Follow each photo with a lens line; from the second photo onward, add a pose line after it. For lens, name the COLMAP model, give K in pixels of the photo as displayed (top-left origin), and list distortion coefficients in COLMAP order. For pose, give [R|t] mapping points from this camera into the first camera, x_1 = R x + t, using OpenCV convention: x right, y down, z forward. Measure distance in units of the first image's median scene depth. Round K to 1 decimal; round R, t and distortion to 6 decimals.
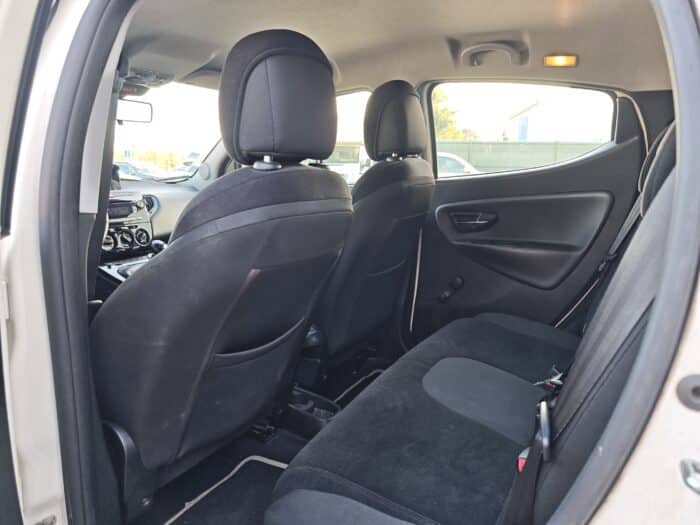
lens RADIAL K [[486.6, 0, 347.7], [0, 486.6, 262.0], [0, 0, 1]] dist [0.003338, -0.047665]
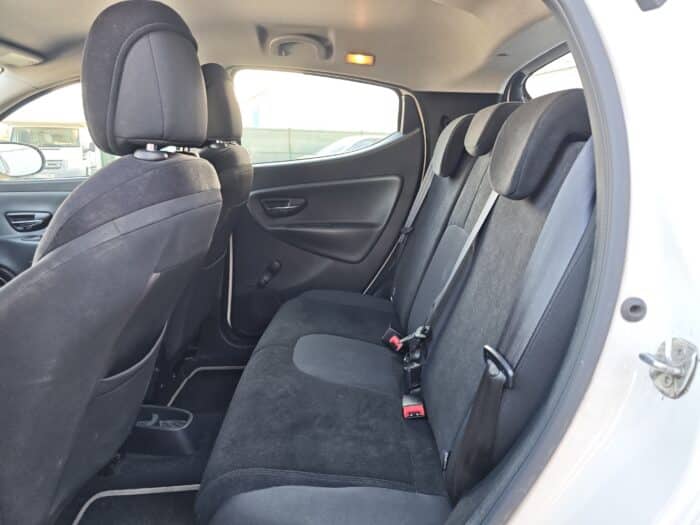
lens RADIAL K [[491.0, 0, 350.0], [0, 491.0, 262.5], [0, 0, 1]] dist [0.003942, -0.071559]
pose [[0.852114, -0.111260, 0.511393, -0.206200], [0.095690, 0.993791, 0.056767, -0.012733], [-0.514534, 0.000563, 0.857470, 0.034157]]
